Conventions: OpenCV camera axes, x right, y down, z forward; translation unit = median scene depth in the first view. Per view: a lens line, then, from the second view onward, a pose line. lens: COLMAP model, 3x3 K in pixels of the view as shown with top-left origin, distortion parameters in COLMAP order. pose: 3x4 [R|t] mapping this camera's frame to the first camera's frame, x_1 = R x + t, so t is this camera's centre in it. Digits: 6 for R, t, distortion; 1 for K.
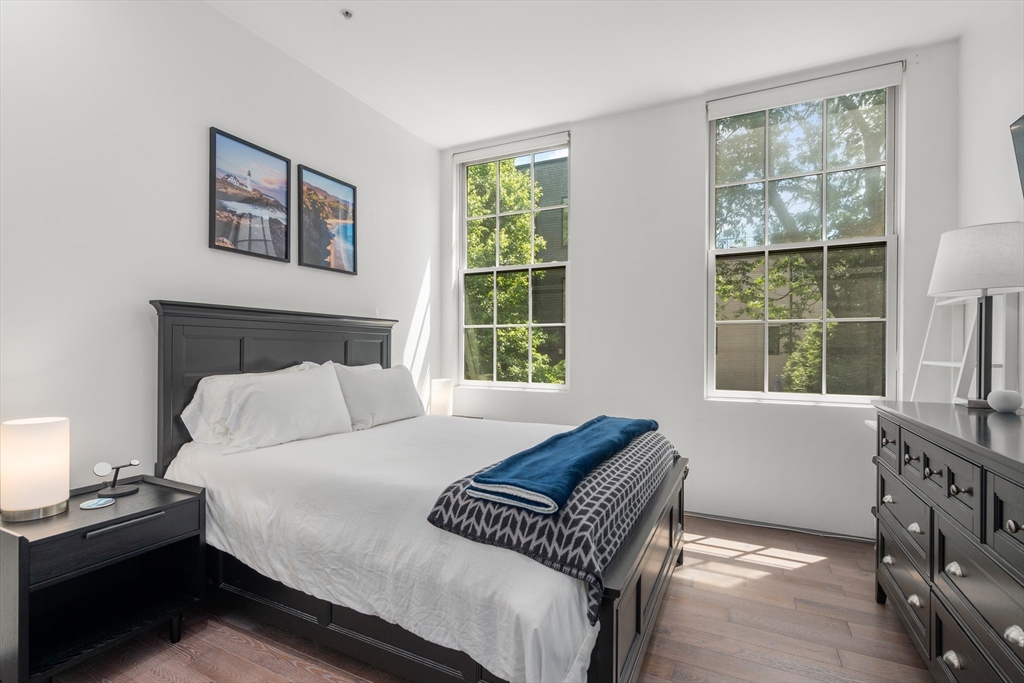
lens RADIAL K [[466.7, 0, 514.7], [0, 466.7, 344.6], [0, 0, 1]] dist [0.001346, -0.000797]
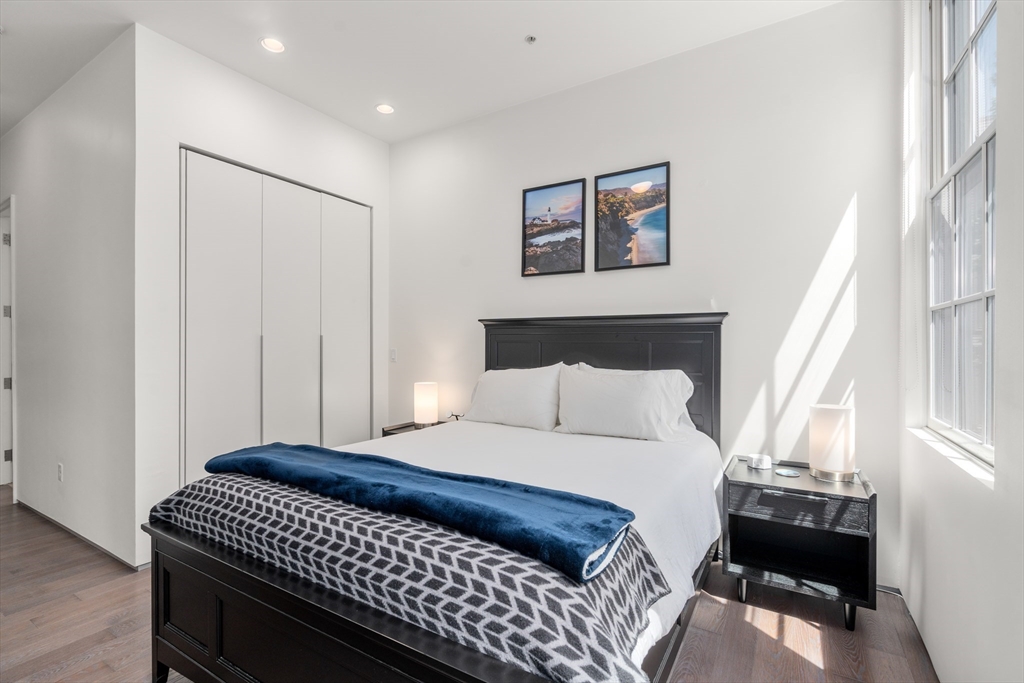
lens RADIAL K [[466.7, 0, 514.3], [0, 466.7, 339.2], [0, 0, 1]] dist [0.001346, -0.000797]
pose [[-0.088044, -0.002111, -0.996114, 0.609922], [0.006835, 0.999973, -0.002724, -0.014148], [0.996093, -0.007048, -0.088027, 0.901854]]
